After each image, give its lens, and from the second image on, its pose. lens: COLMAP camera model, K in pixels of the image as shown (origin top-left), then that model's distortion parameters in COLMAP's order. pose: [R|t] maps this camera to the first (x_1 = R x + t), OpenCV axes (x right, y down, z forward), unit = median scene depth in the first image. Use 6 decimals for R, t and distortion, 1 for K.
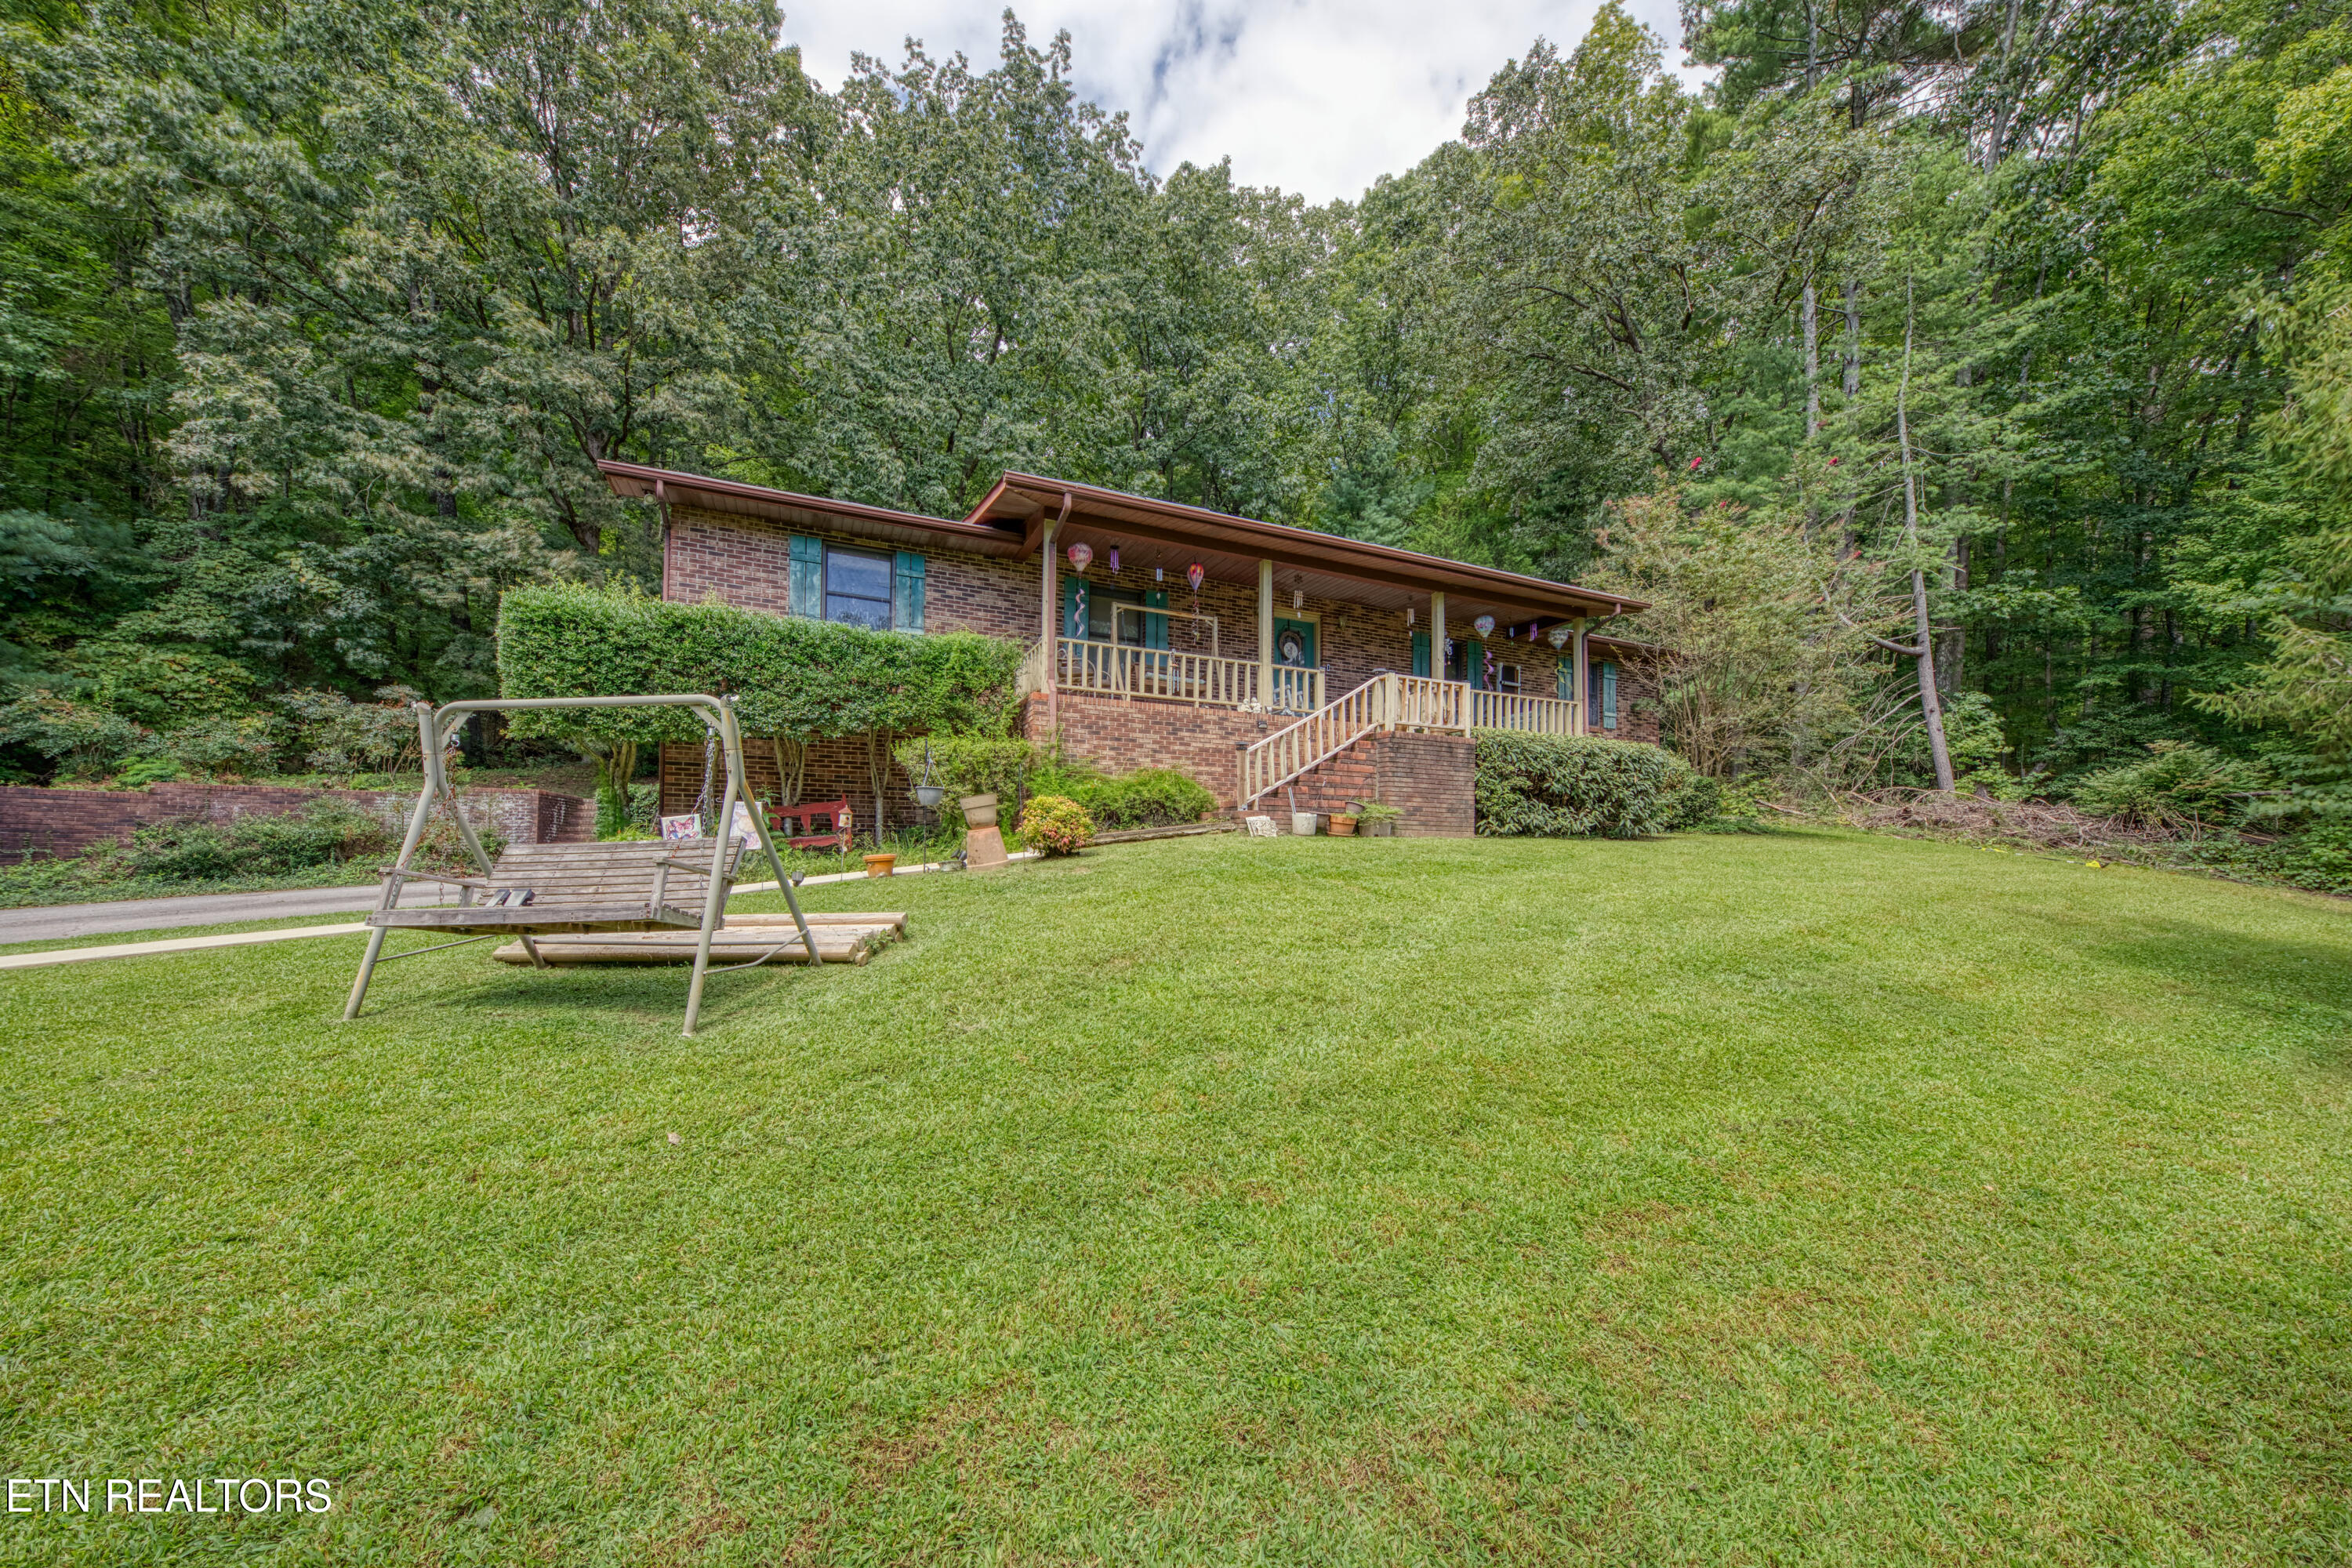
lens RADIAL K [[821.7, 0, 1175.6], [0, 821.7, 795.6], [0, 0, 1]] dist [0.001398, -0.003687]
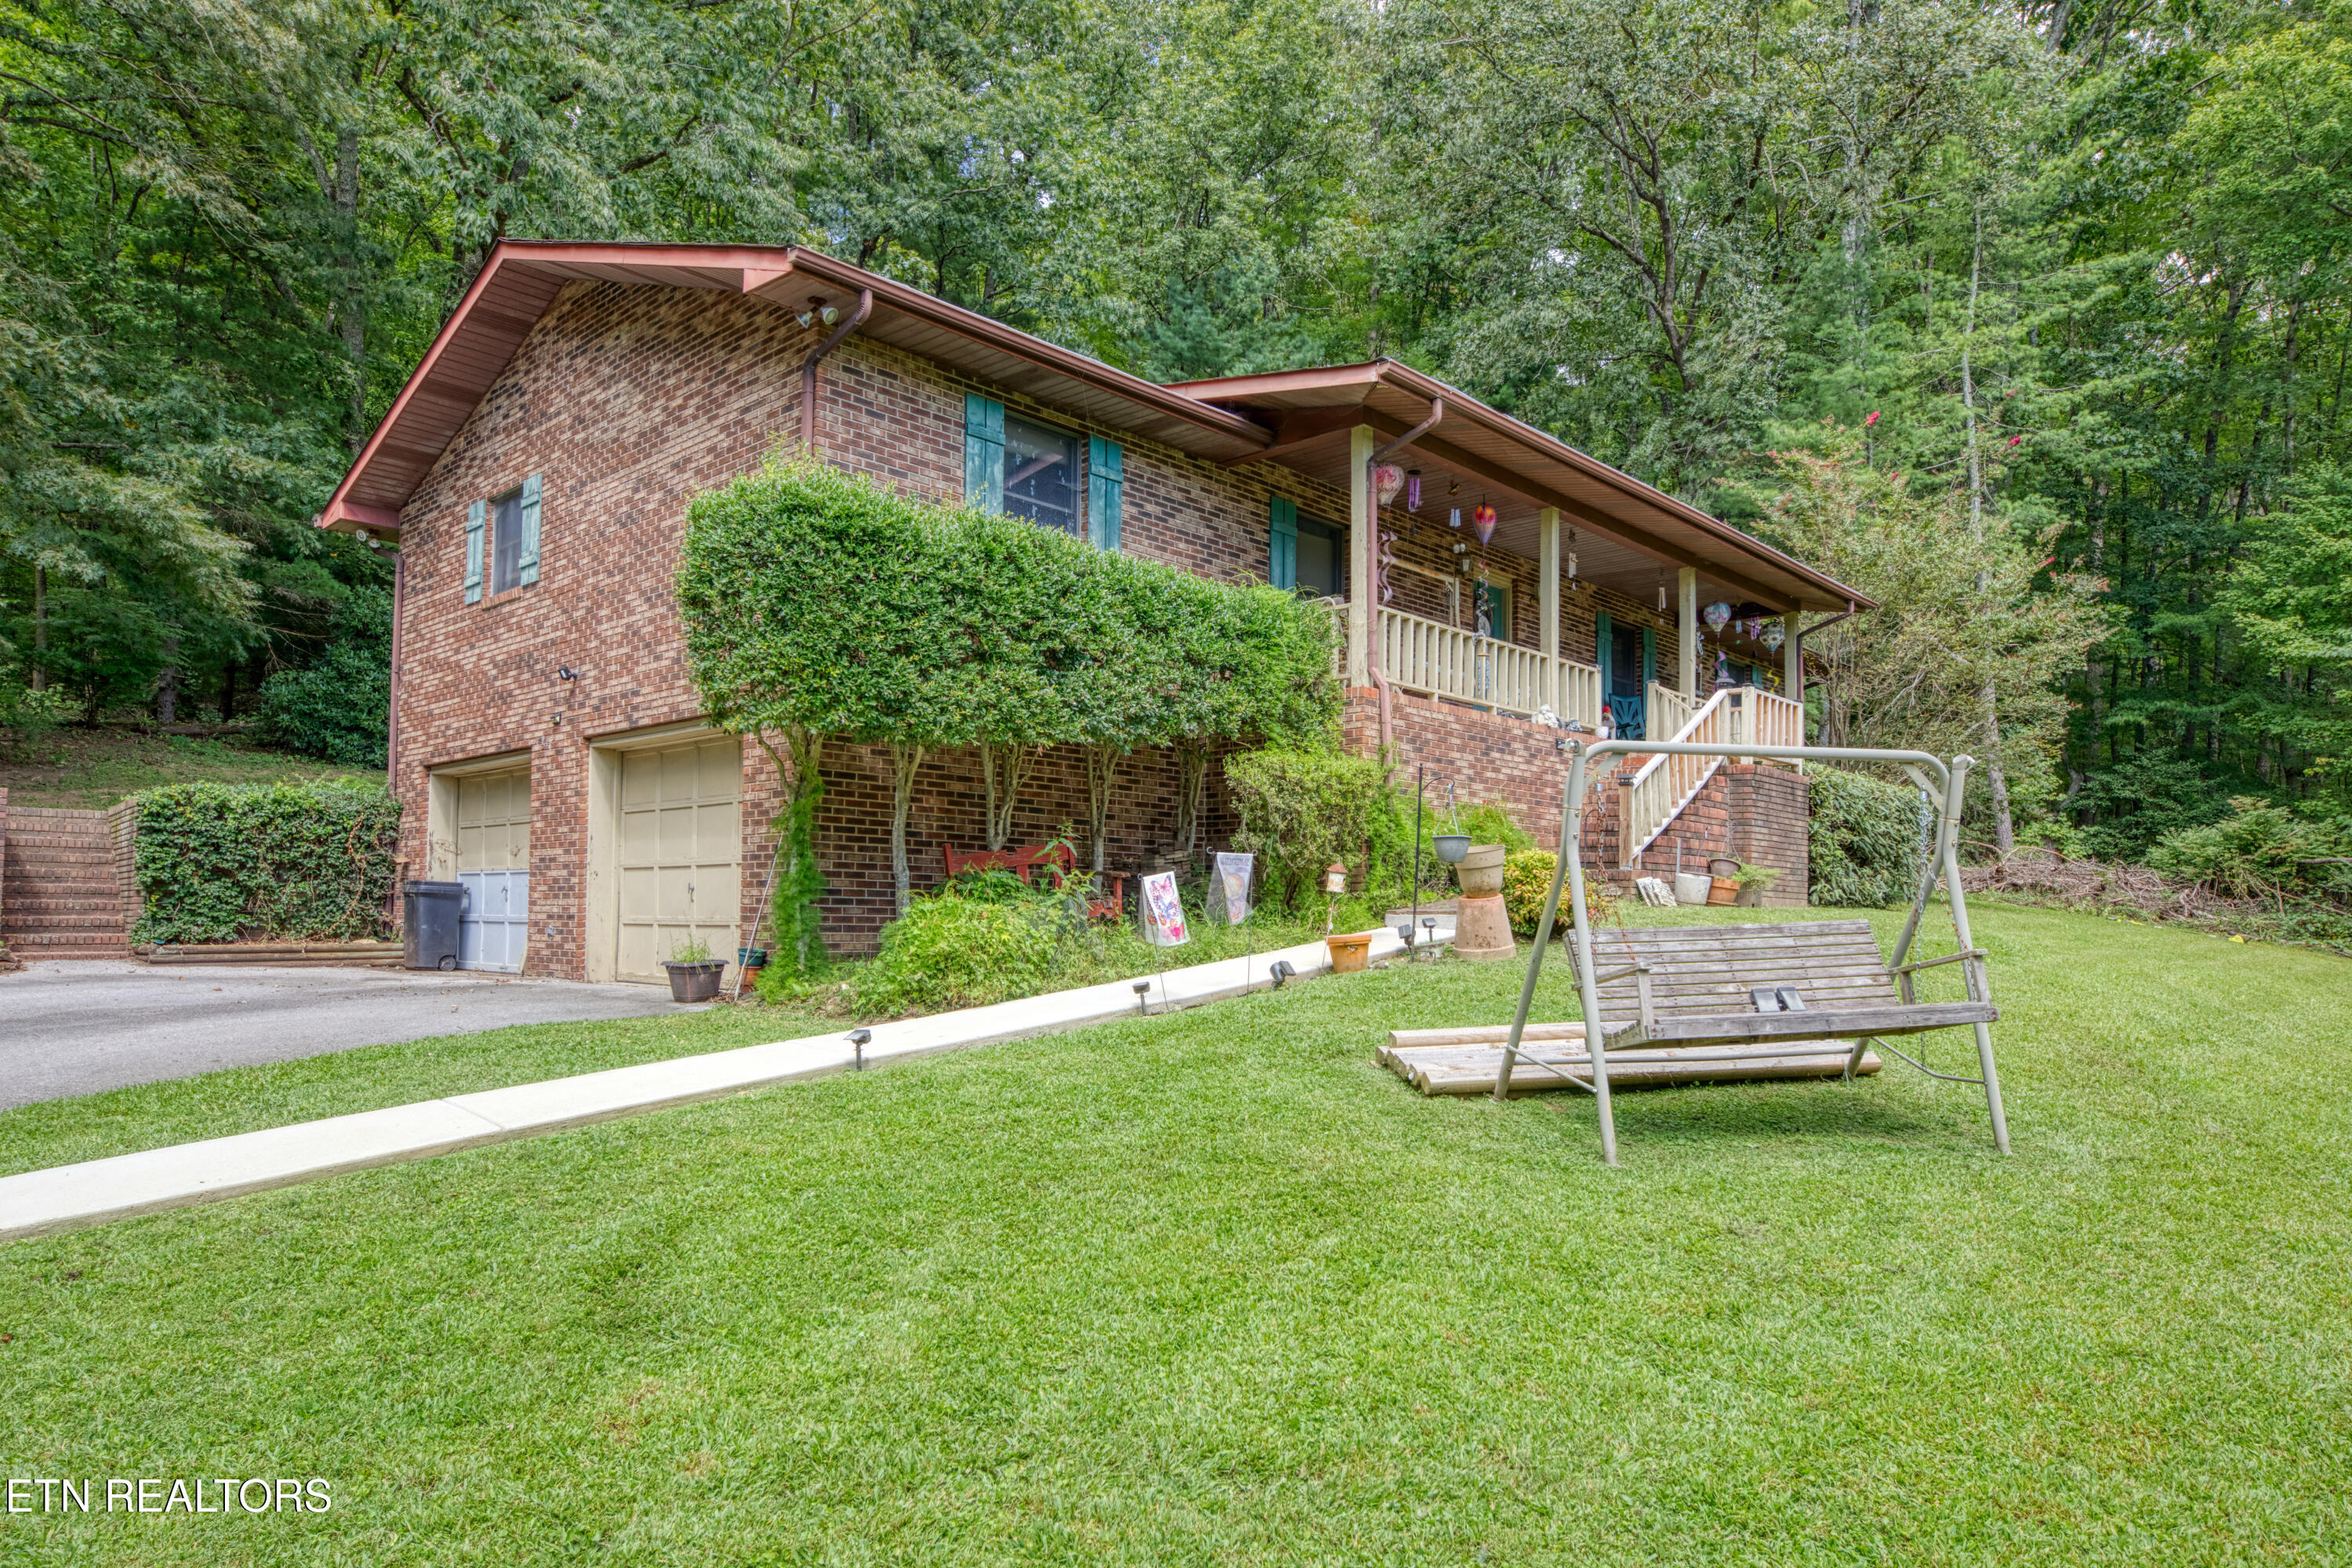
lens RADIAL K [[1440.4, 0, 1168.9], [0, 1440.4, 806.3], [0, 0, 1]] dist [0.000792, 0.002727]
pose [[0.929965, 0.031136, 0.366327, -0.406184], [-0.029480, 0.999514, -0.010114, -0.007224], [-0.366464, -0.001394, 0.930431, -0.014551]]
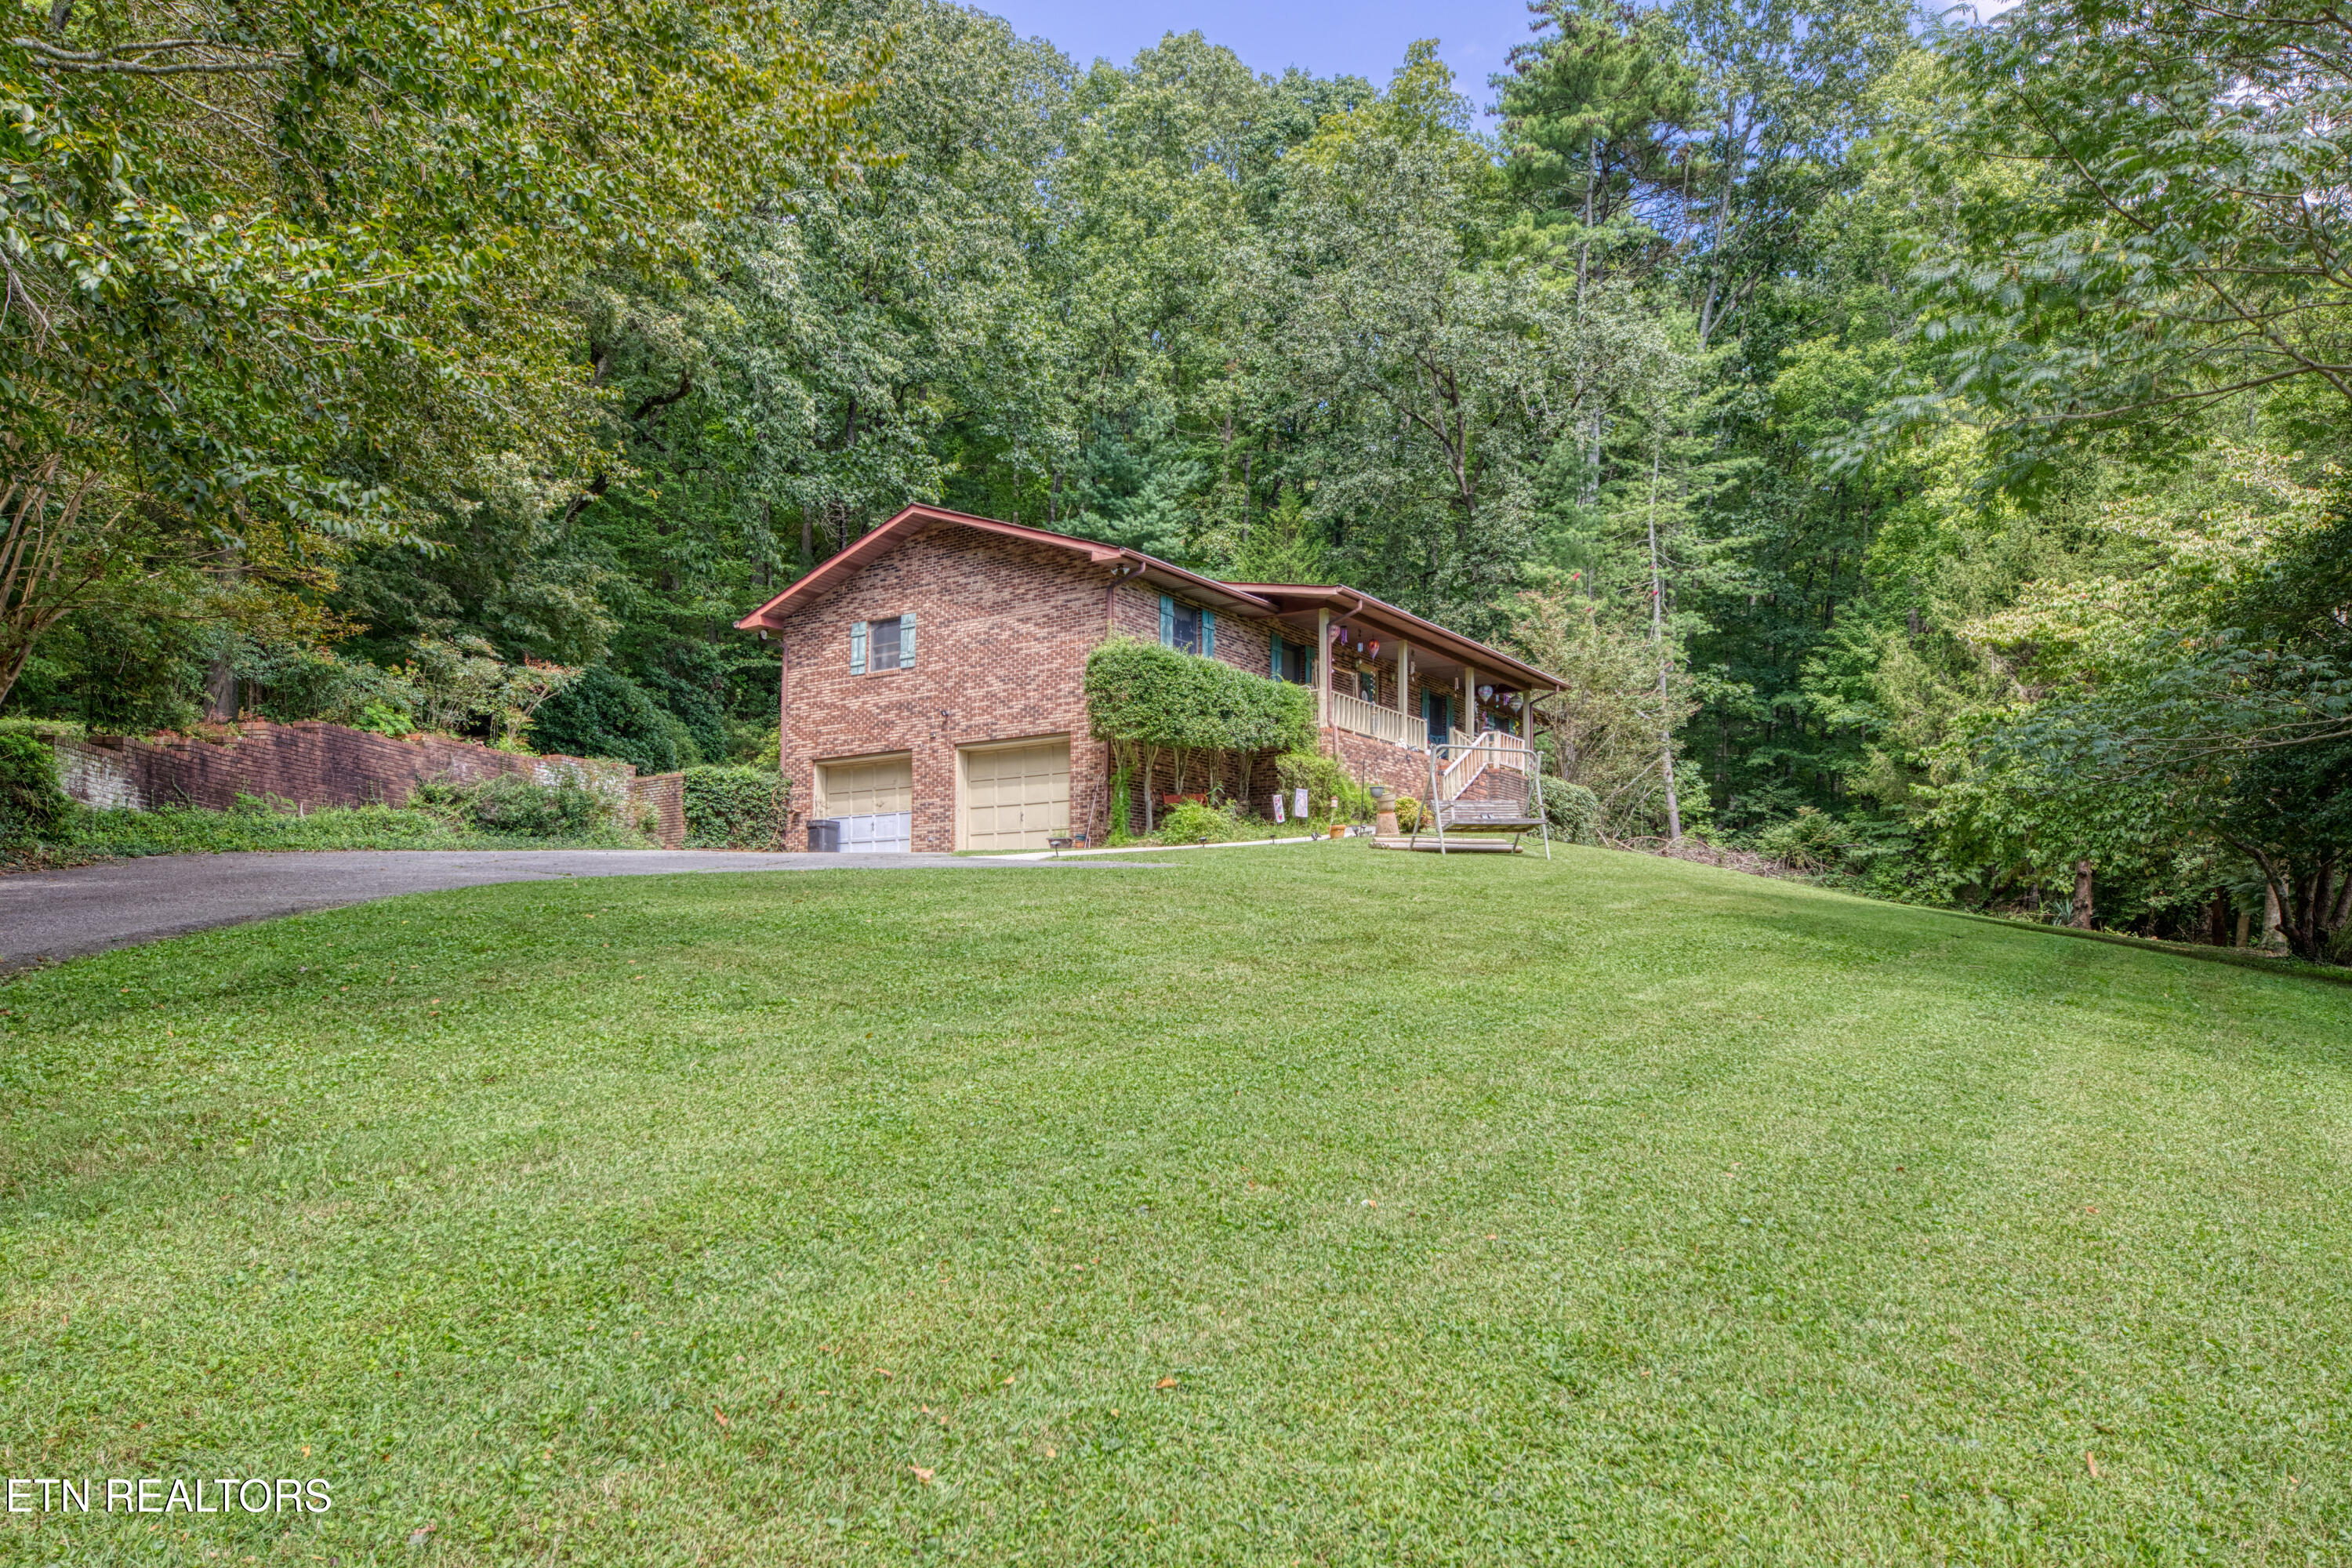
lens RADIAL K [[1473.5, 0, 1176.0], [0, 1473.5, 784.0], [0, 0, 1]] dist [-0.004536, -0.017201]
pose [[0.869000, 0.060057, 0.491153, -0.930220], [-0.036378, 0.997675, -0.057628, 0.075008], [-0.493472, 0.032212, 0.869165, -0.635522]]
